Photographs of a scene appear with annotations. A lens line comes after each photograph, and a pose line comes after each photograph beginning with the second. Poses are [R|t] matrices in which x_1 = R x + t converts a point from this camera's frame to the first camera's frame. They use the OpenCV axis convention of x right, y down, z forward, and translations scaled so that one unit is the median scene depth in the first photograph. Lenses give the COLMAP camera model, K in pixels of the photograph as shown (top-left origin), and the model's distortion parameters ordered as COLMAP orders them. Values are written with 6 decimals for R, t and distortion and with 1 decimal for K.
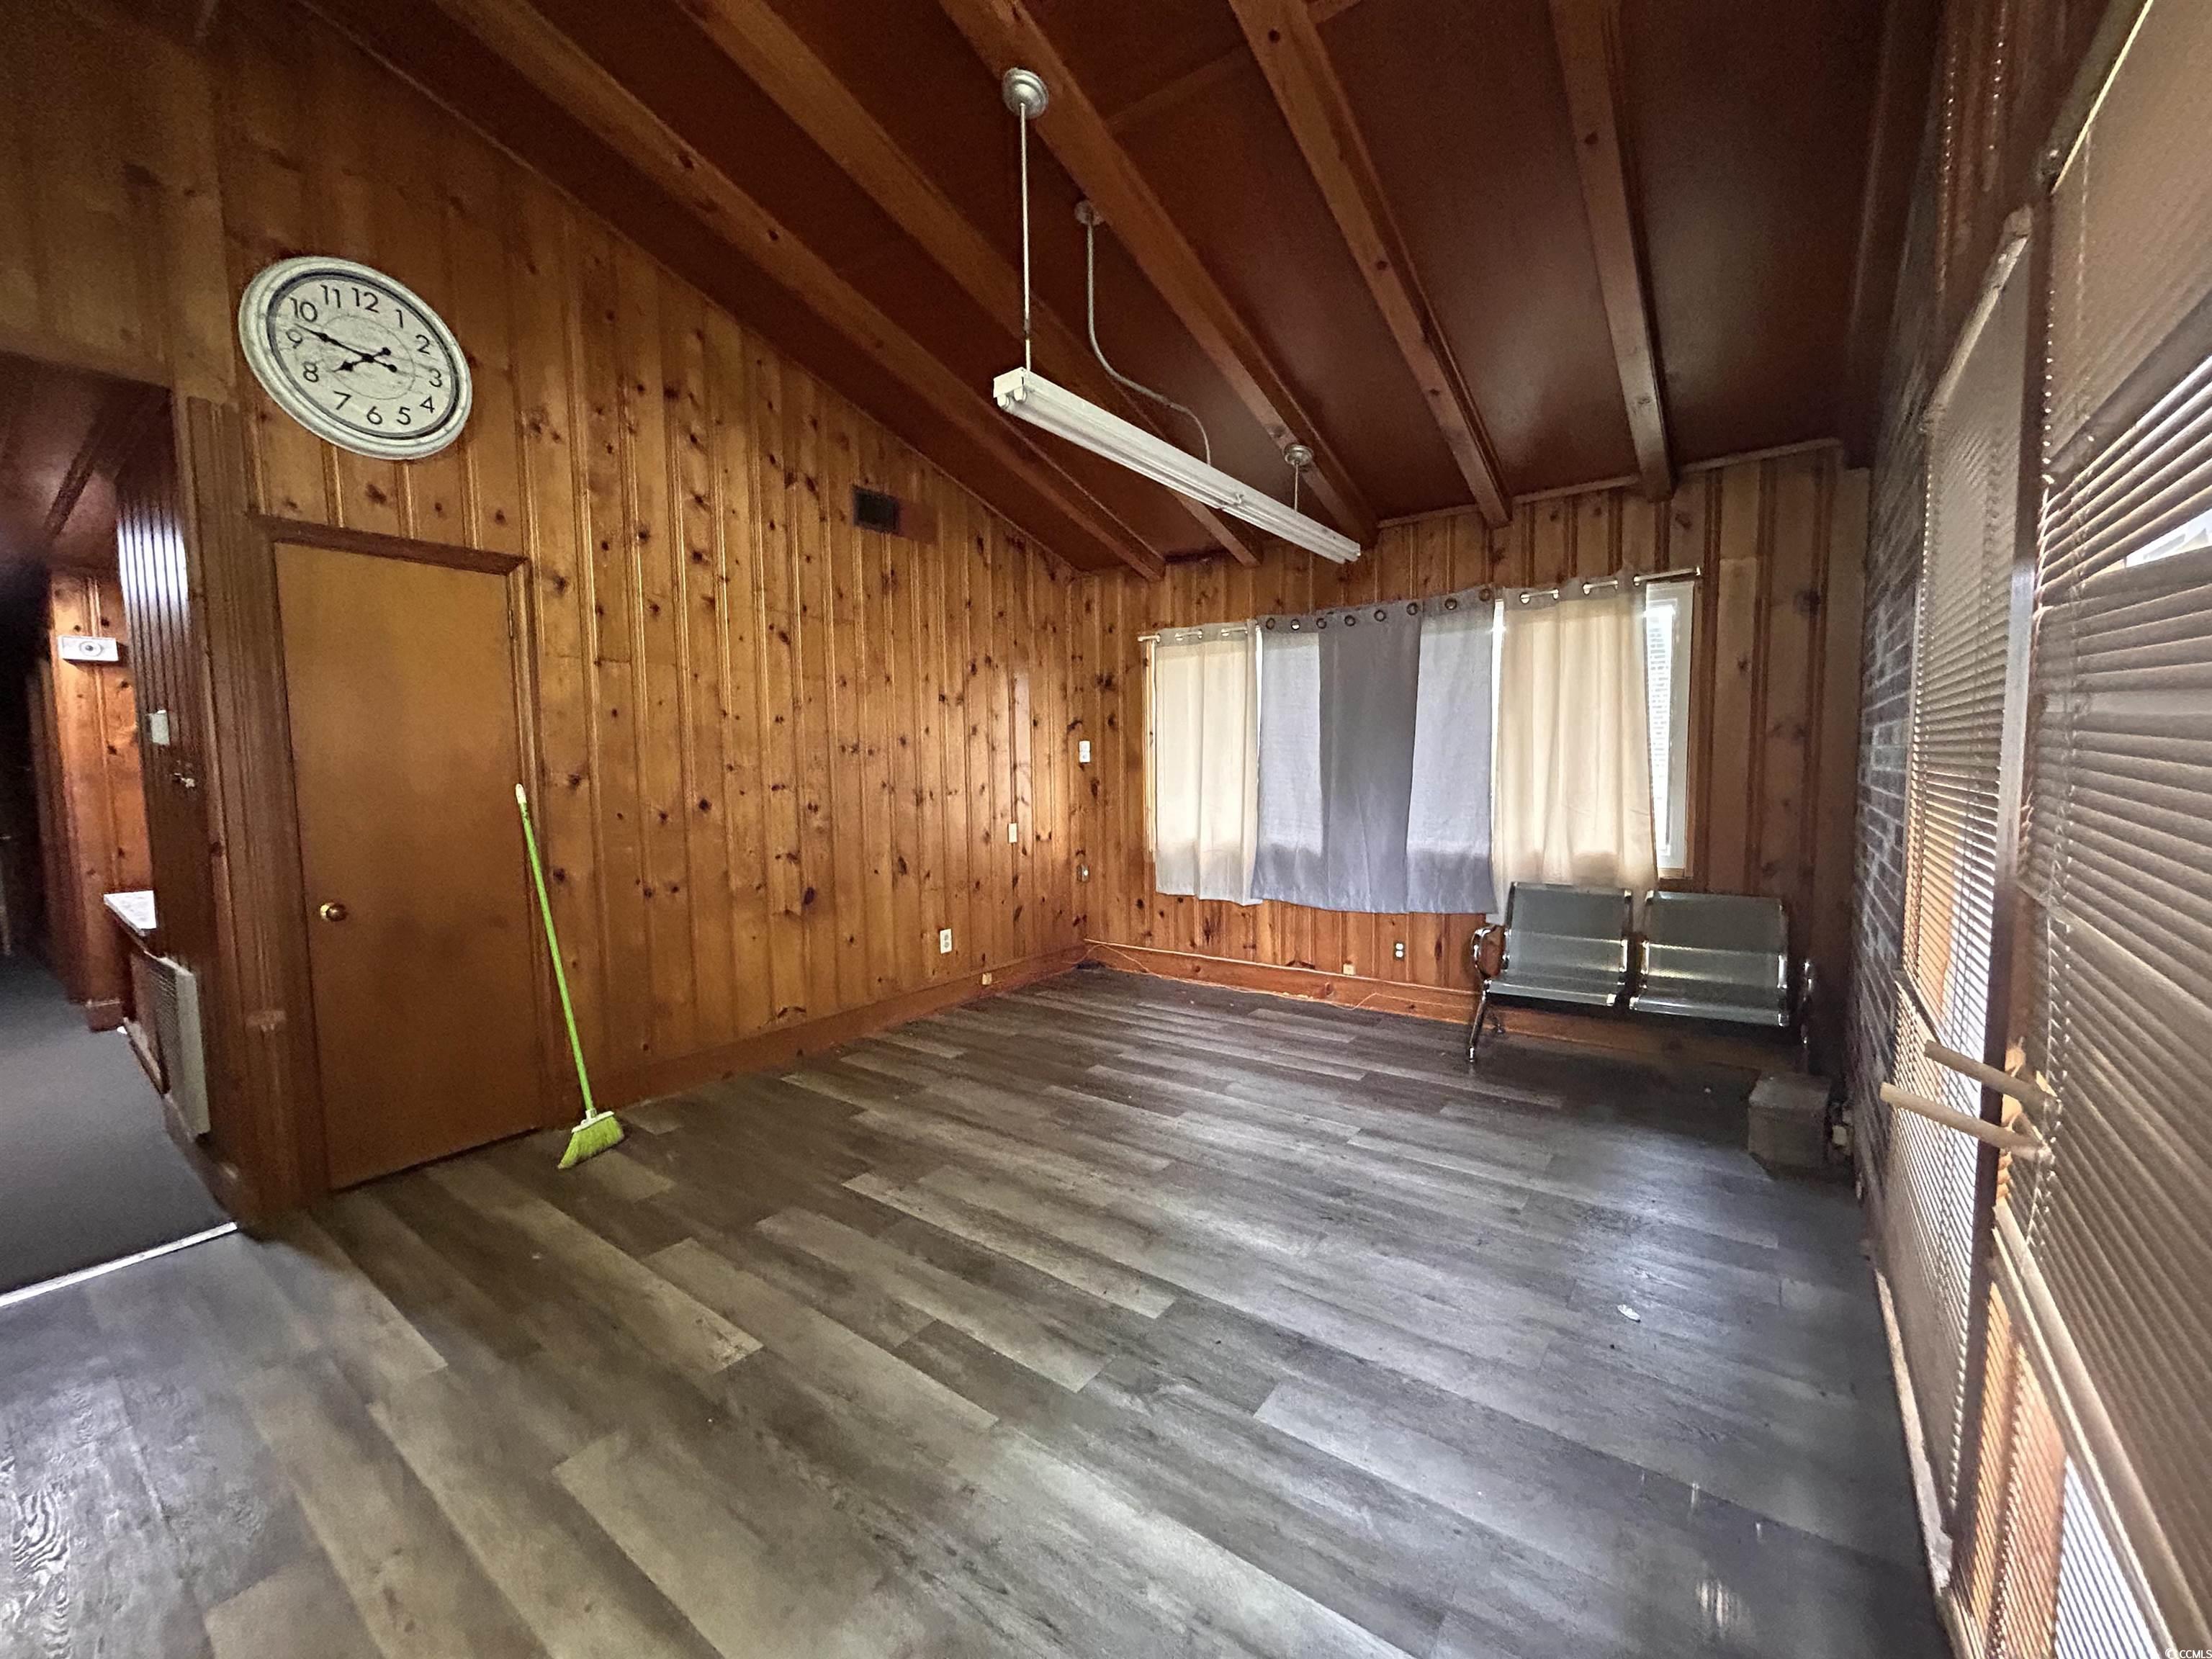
lens RADIAL K [[893.9, 0, 1105.7], [0, 893.9, 828.5], [0, 0, 1]] dist [-0.003435, 0.002272]
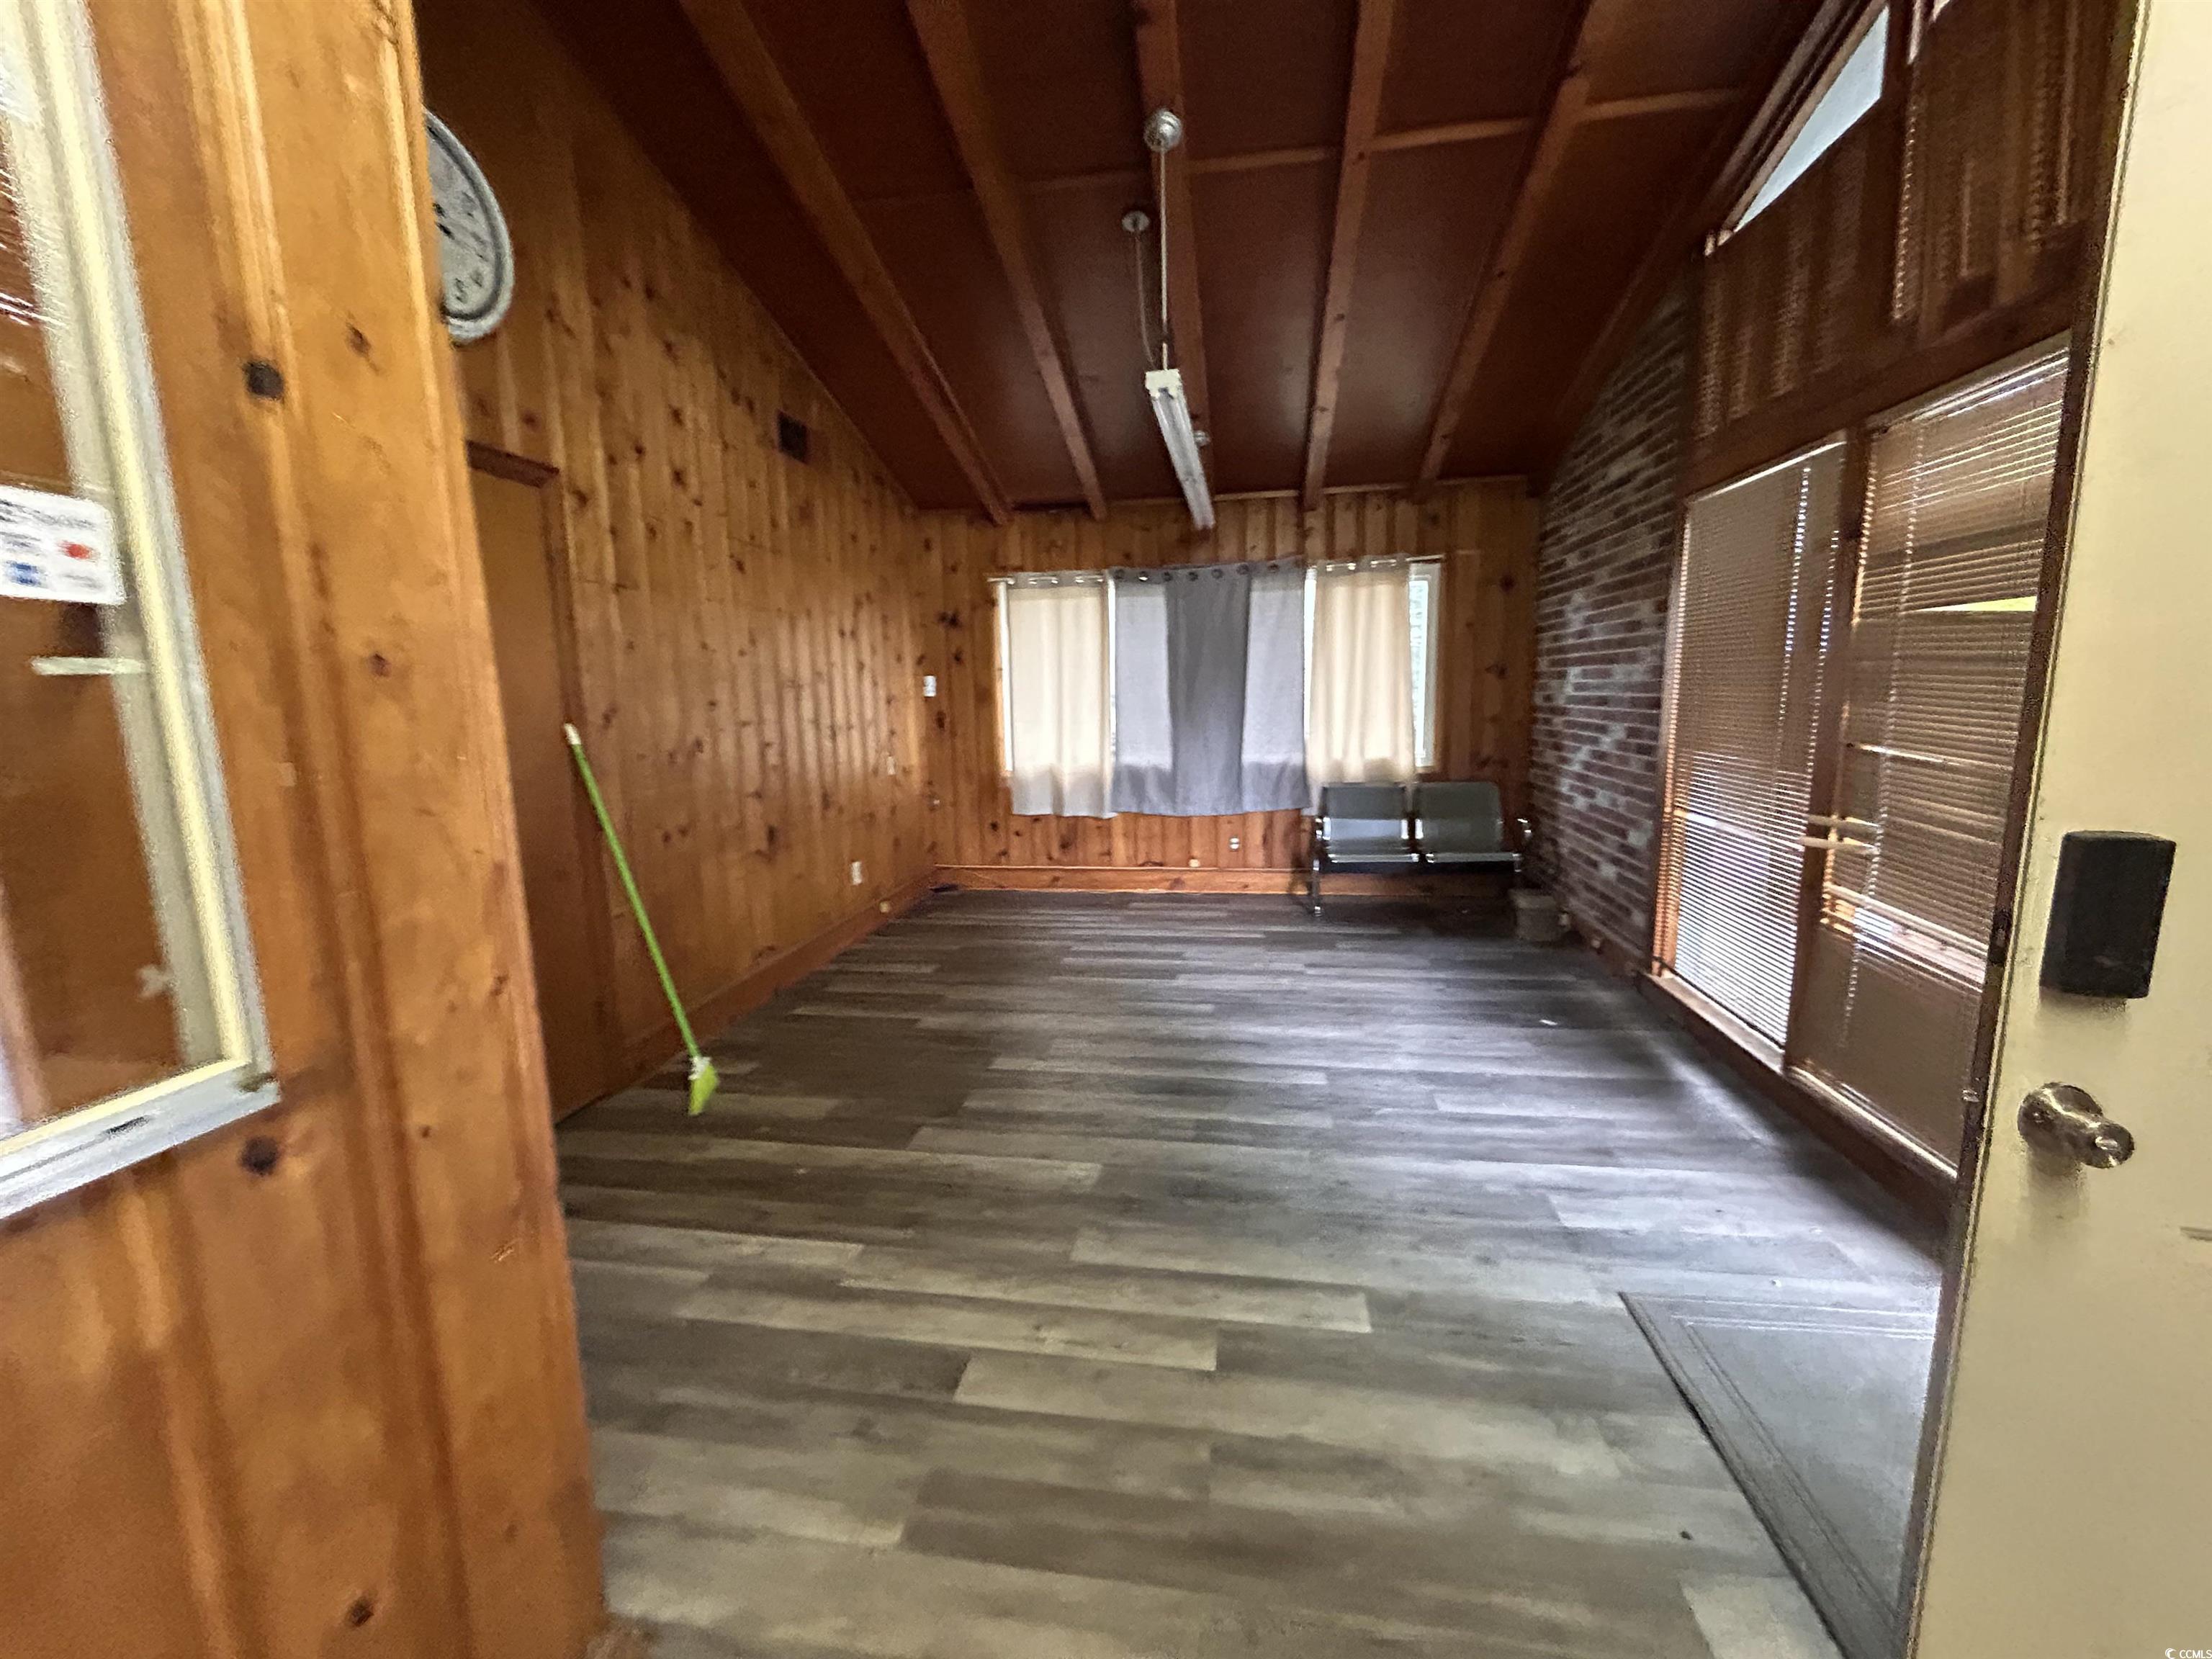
lens RADIAL K [[893.9, 0, 1105.6], [0, 893.9, 829.3], [0, 0, 1]] dist [-0.003435, 0.002272]
pose [[0.888624, -0.076018, 0.452293, -0.541165], [0.043199, 0.995657, 0.082469, 0.005395], [-0.456598, -0.053746, 0.888048, -0.054628]]
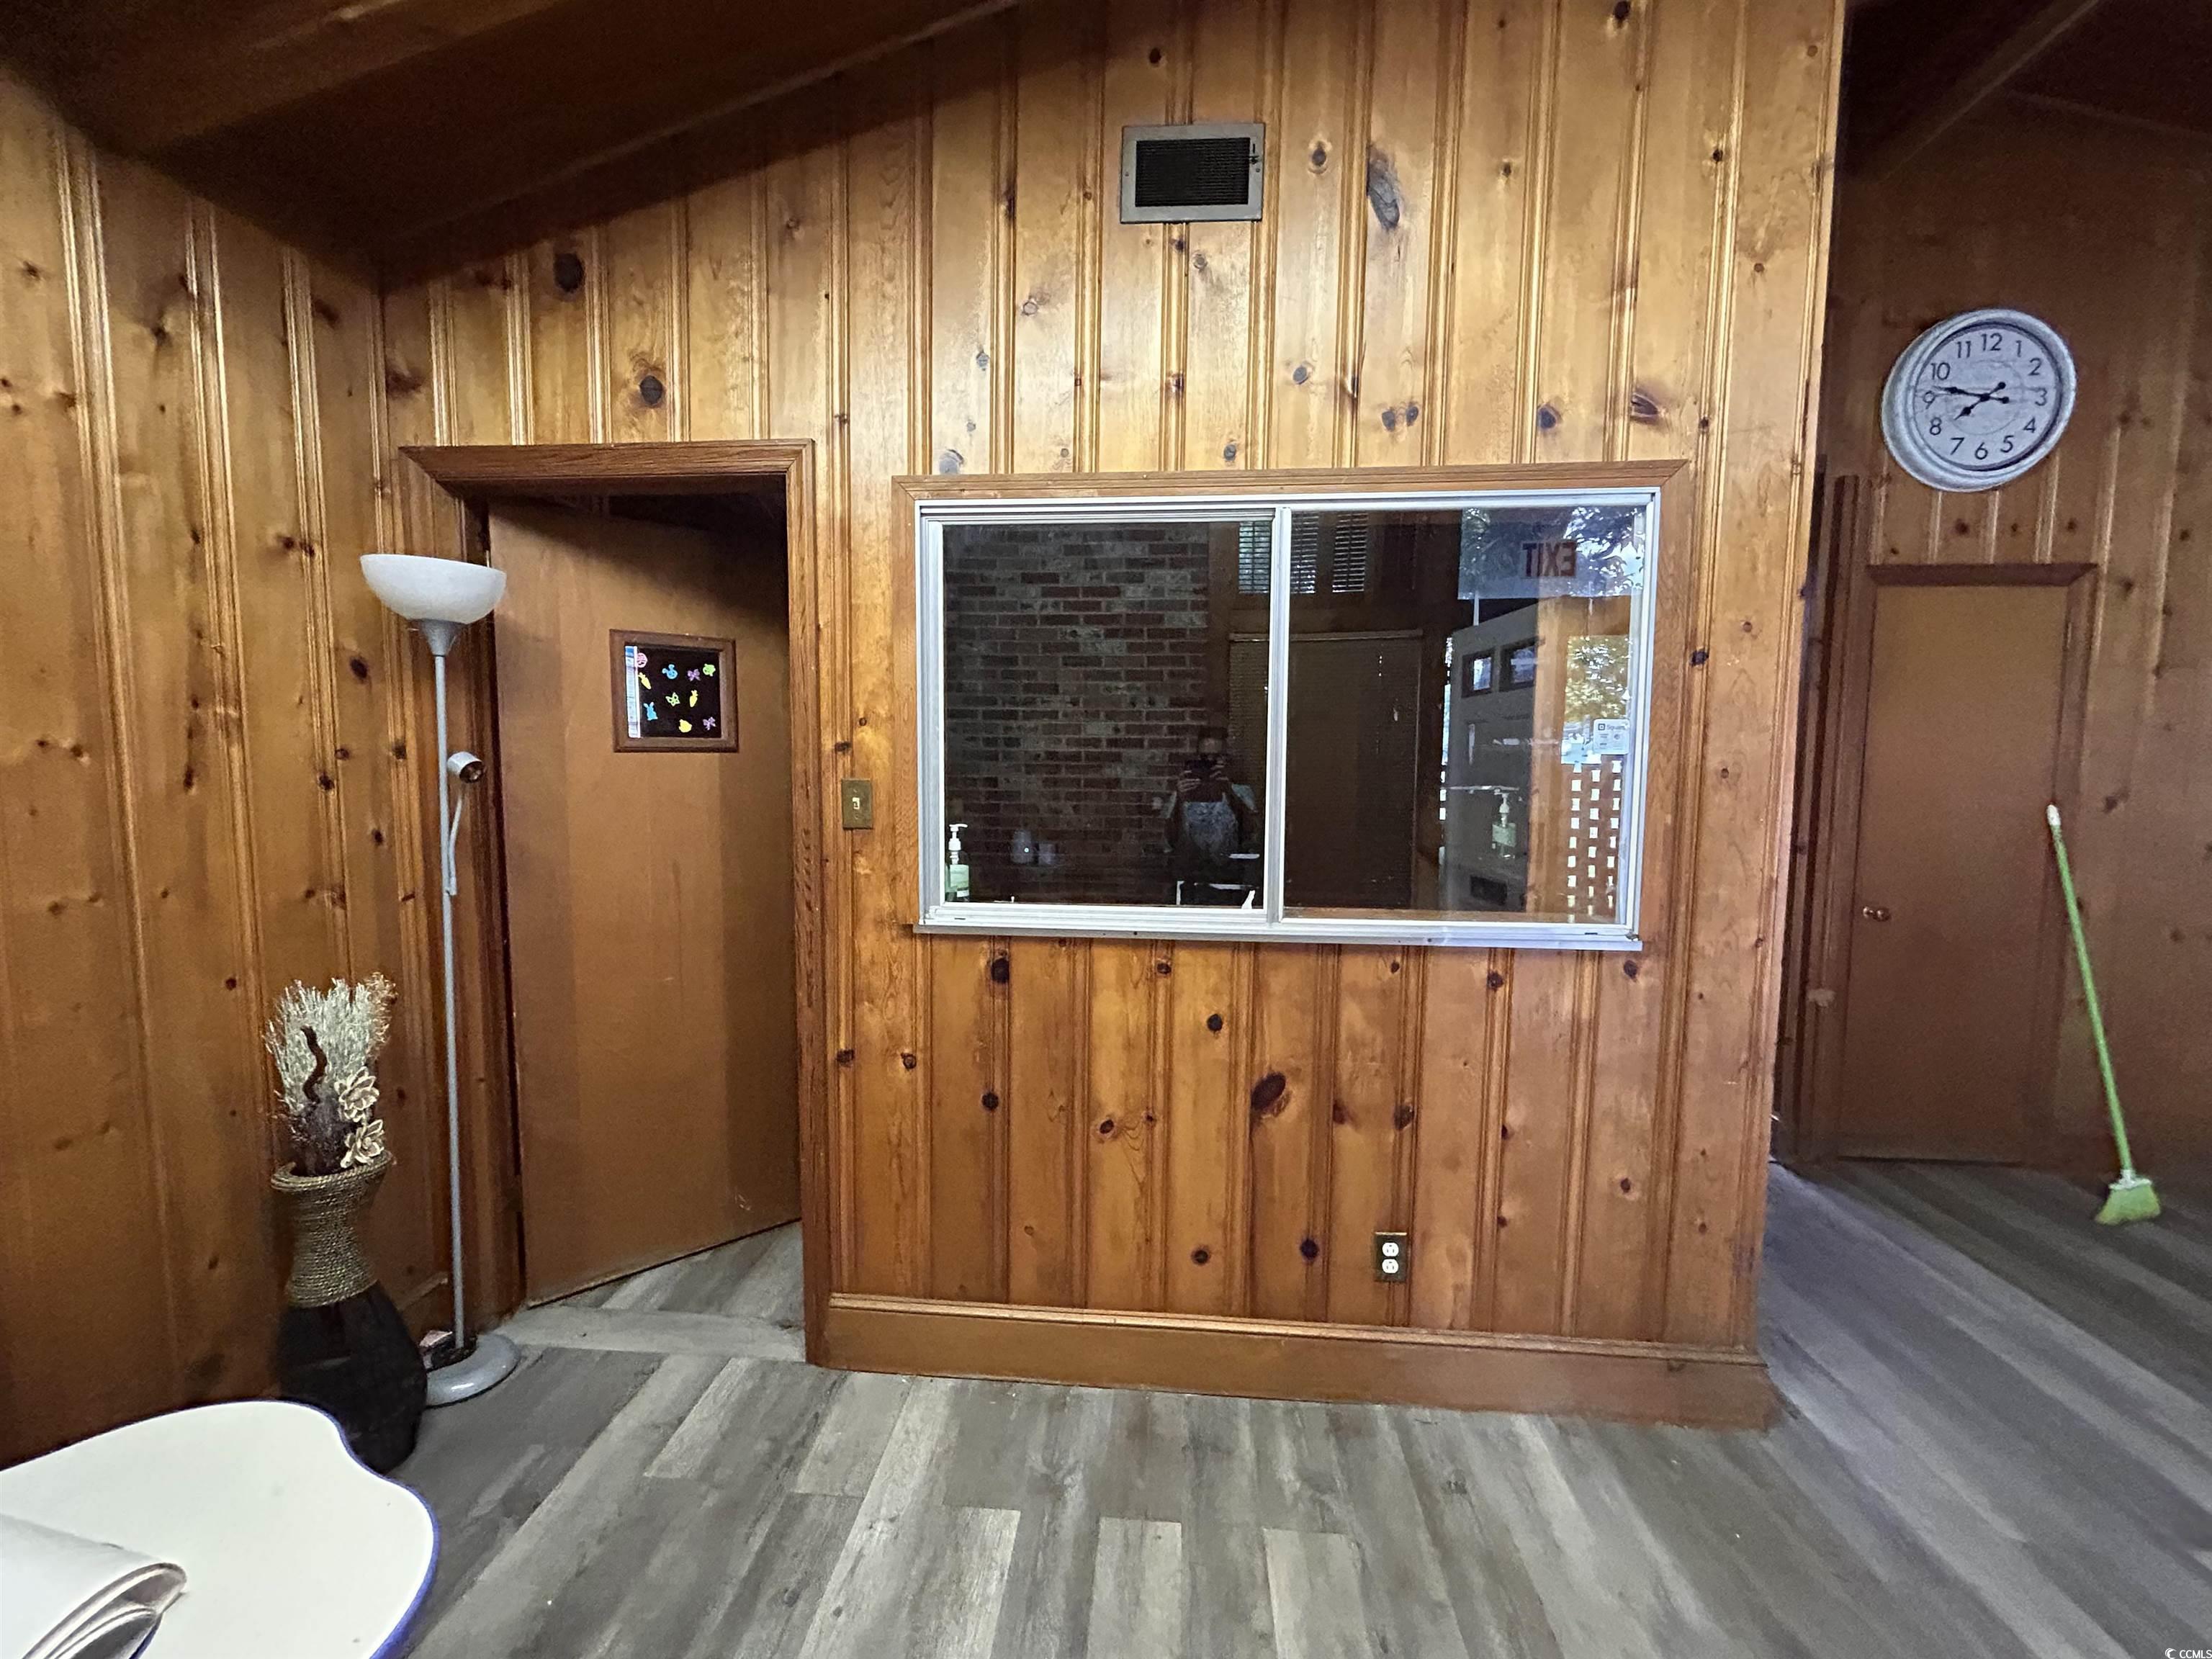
lens RADIAL K [[893.9, 0, 1106.4], [0, 893.9, 827.2], [0, 0, 1]] dist [-0.003435, 0.002272]
pose [[0.527444, 0.084034, -0.845424, -0.348361], [-0.078809, 0.995645, 0.049799, 0.006151], [0.845927, 0.040361, 0.531770, -0.331681]]
